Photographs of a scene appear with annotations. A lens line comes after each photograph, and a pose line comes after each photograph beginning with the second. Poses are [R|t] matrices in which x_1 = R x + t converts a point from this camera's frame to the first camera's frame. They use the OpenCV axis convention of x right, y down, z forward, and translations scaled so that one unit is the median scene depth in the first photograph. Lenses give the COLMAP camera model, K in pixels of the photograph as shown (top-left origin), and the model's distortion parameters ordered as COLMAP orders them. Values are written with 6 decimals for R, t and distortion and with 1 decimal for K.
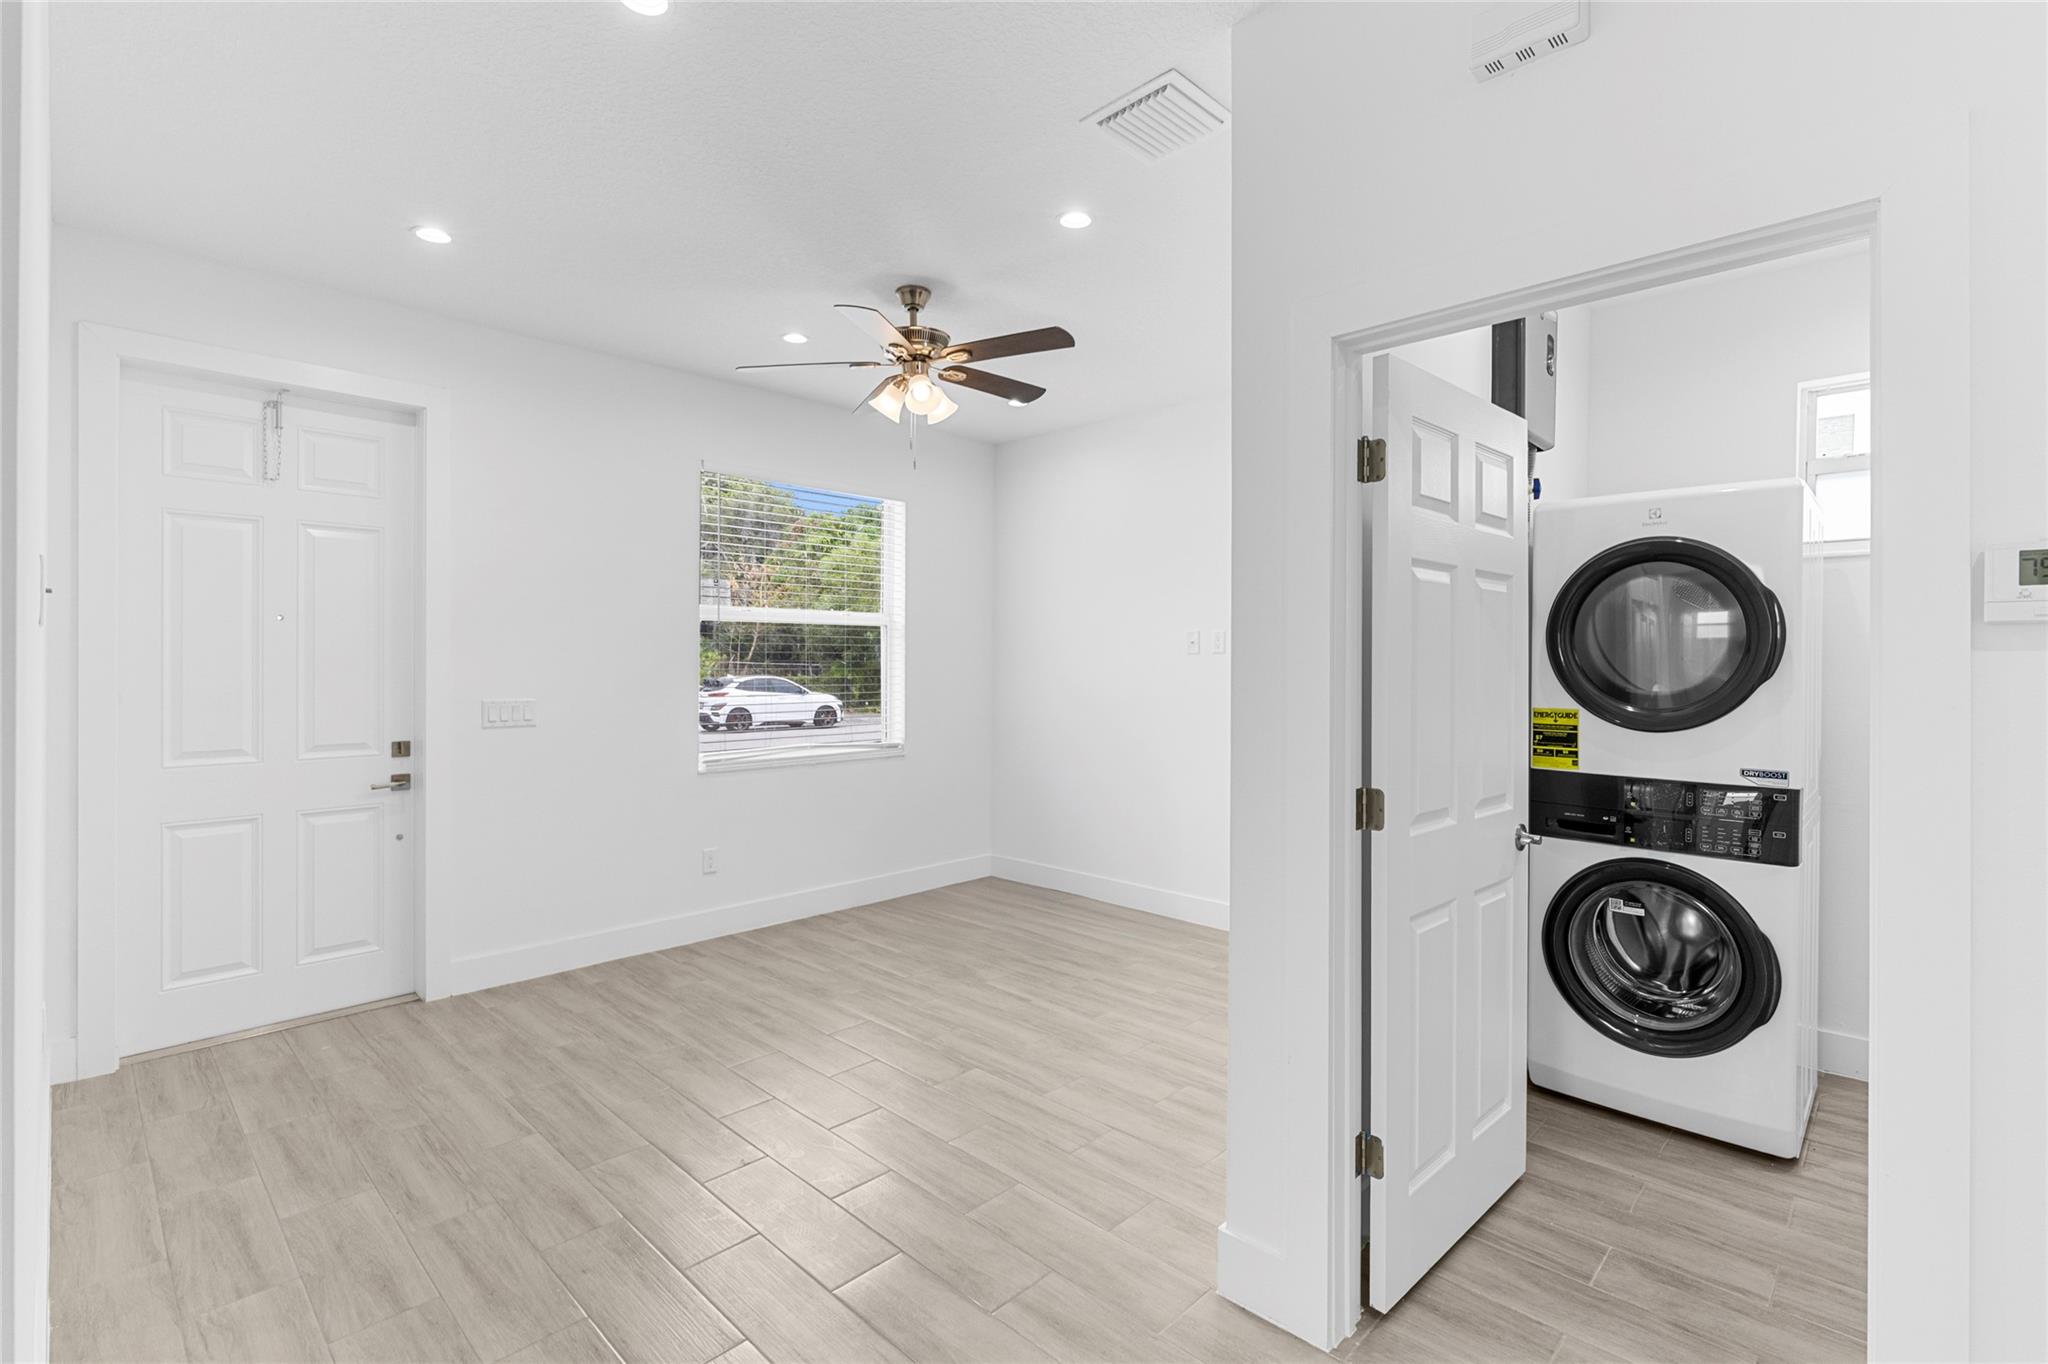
lens RADIAL K [[926.4, 0, 1013.3], [0, 926.4, 673.1], [0, 0, 1]] dist [0.001817, 0.000080]
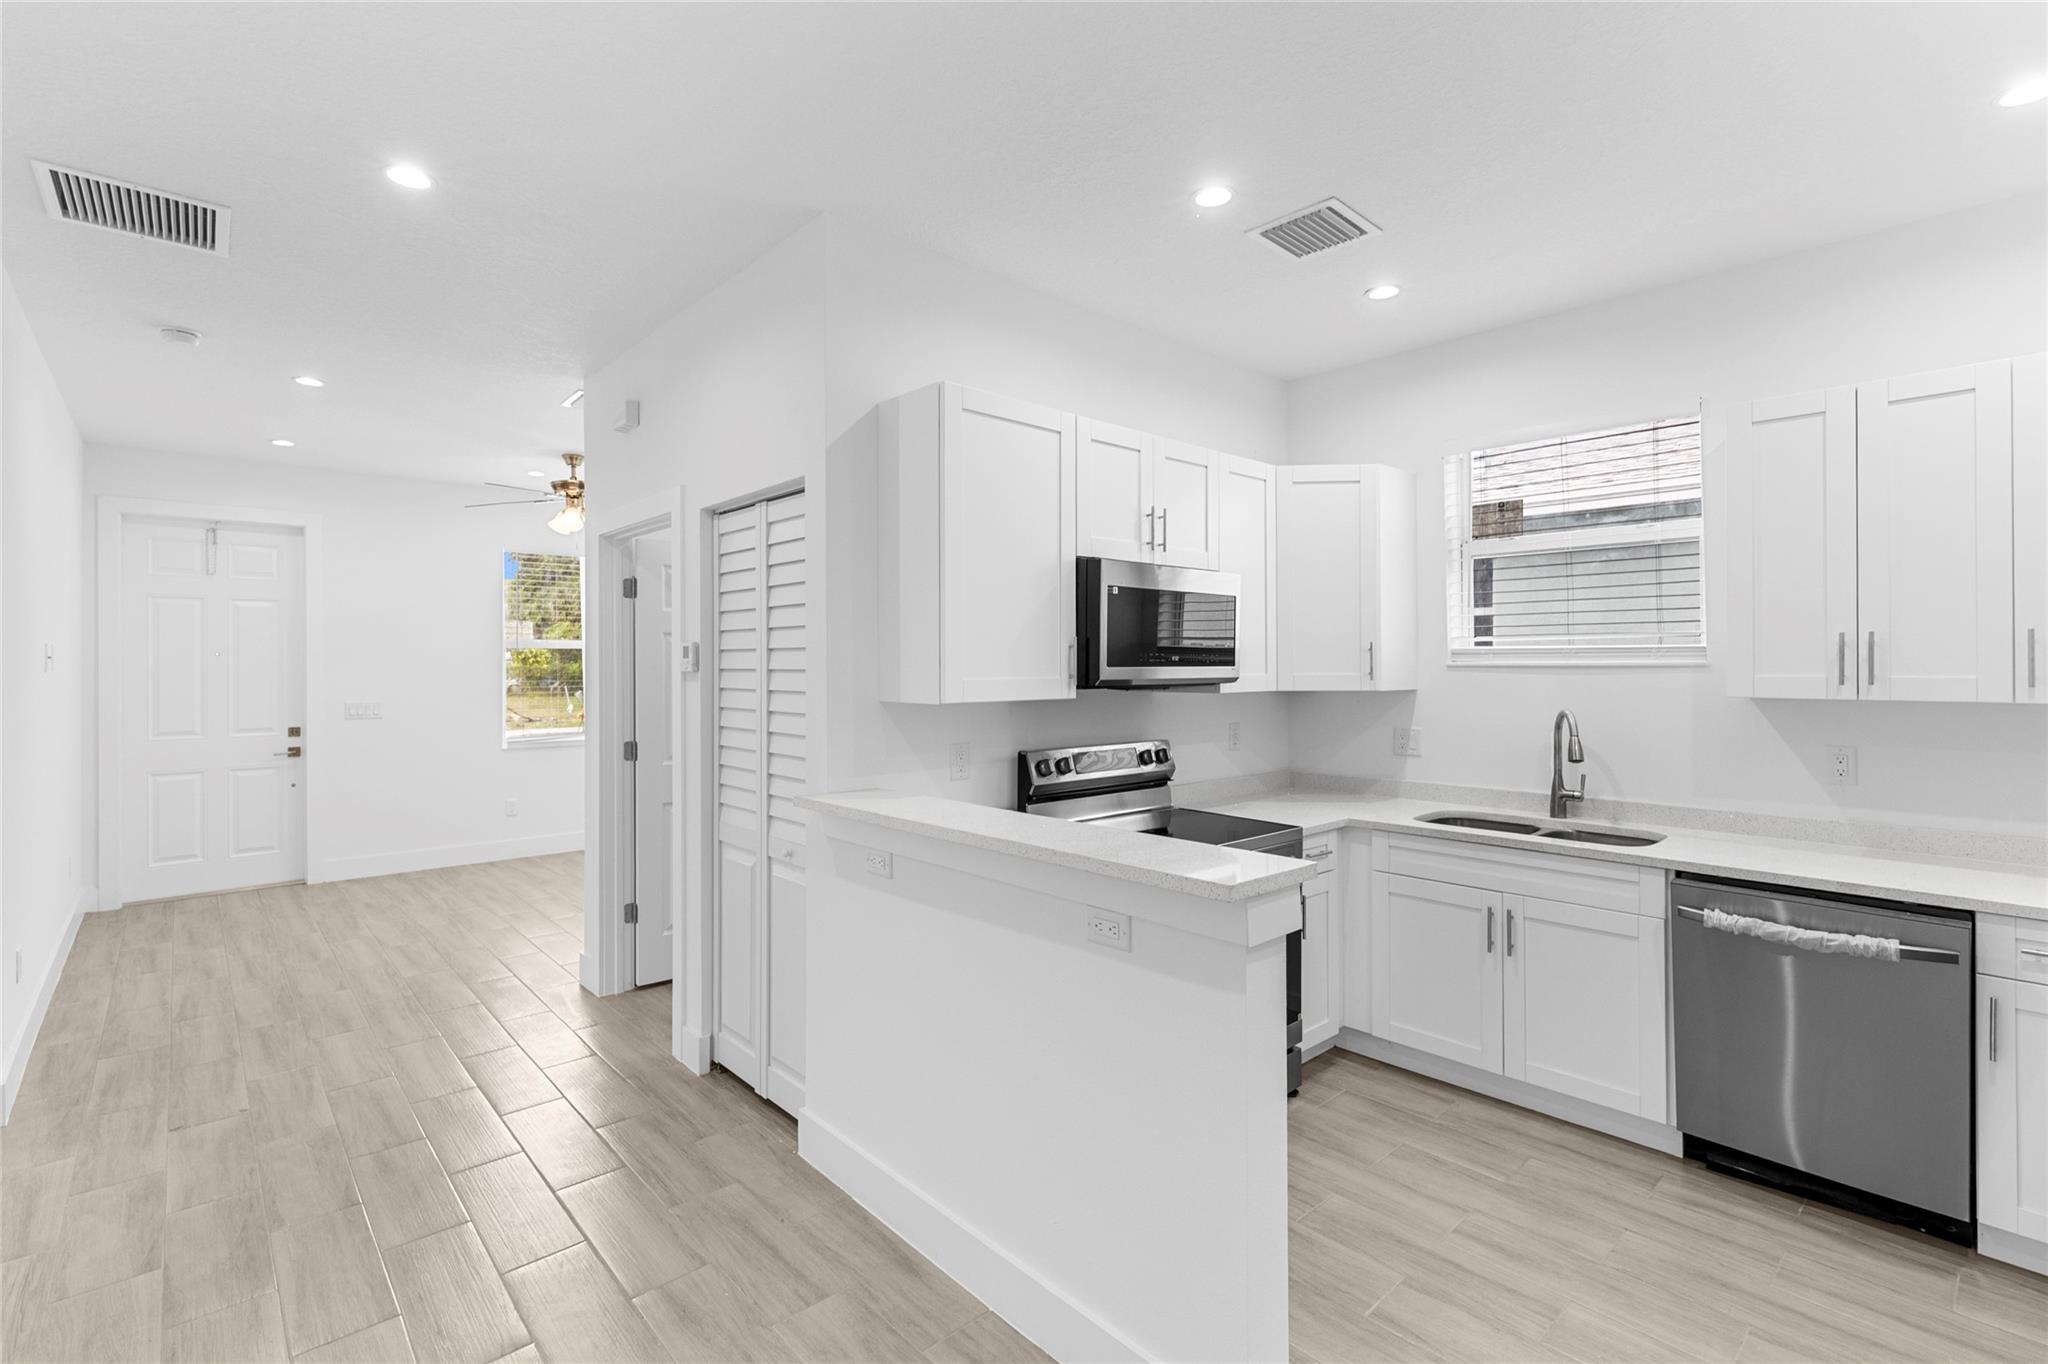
lens RADIAL K [[926.4, 0, 1030.6], [0, 926.4, 665.6], [0, 0, 1]] dist [0.001817, 0.000080]
pose [[0.998177, -0.008203, -0.059790, 0.756056], [0.008002, 0.999962, -0.003594, -0.019732], [0.059817, 0.003109, 0.998205, -0.577490]]
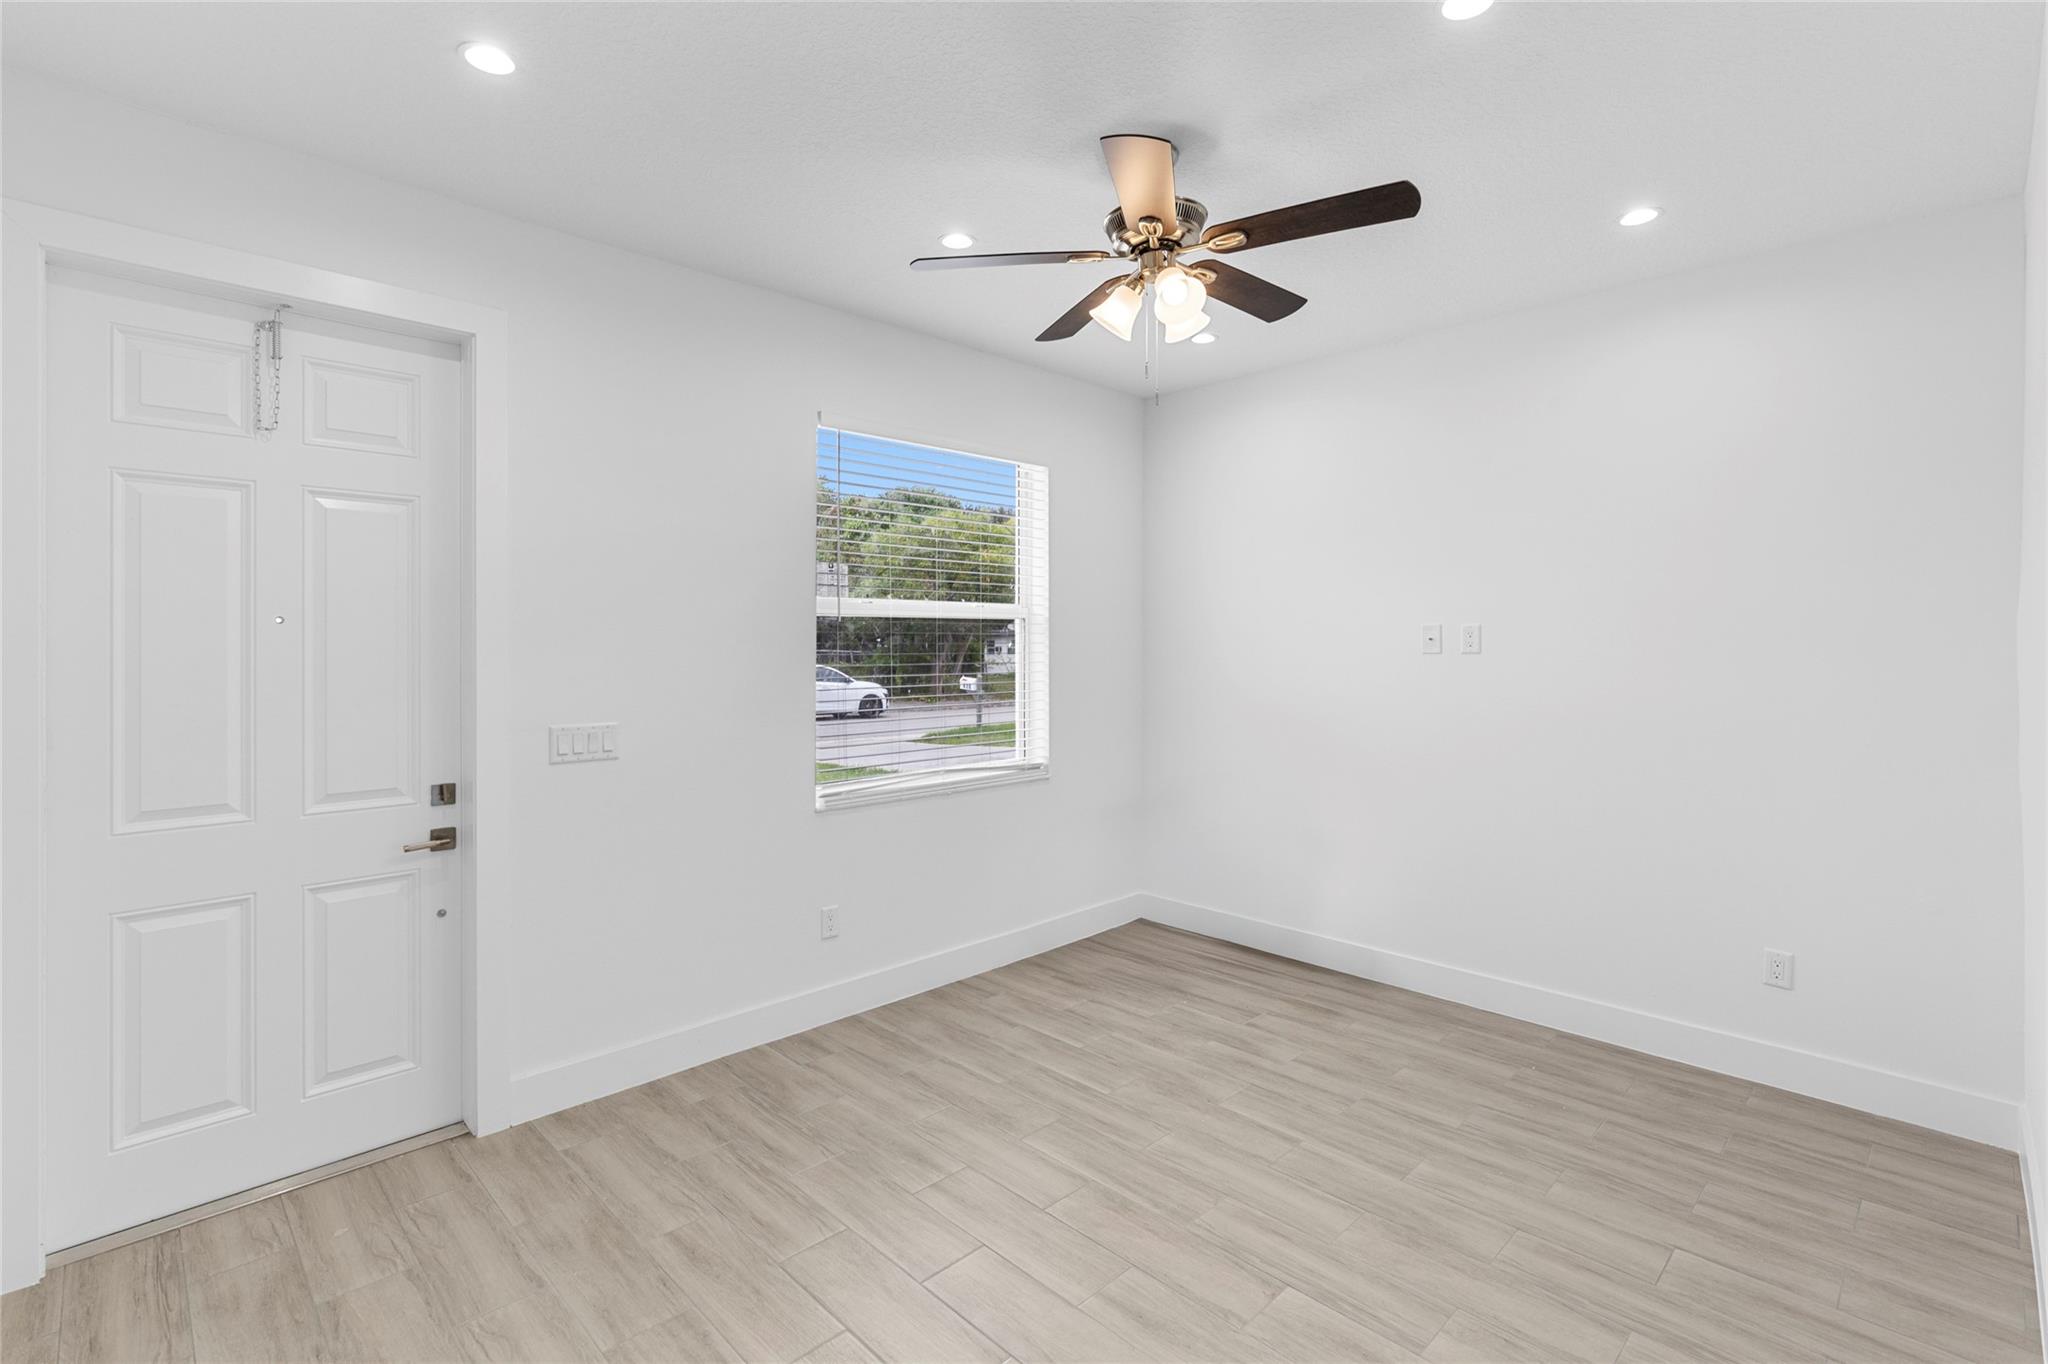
lens RADIAL K [[926.4, 0, 1015.0], [0, 926.4, 654.4], [0, 0, 1]] dist [0.001817, 0.000080]
pose [[0.999616, -0.005218, -0.027197, -0.182938], [0.005139, 0.999982, -0.002963, -0.025986], [0.027212, 0.002822, 0.999626, 0.271509]]
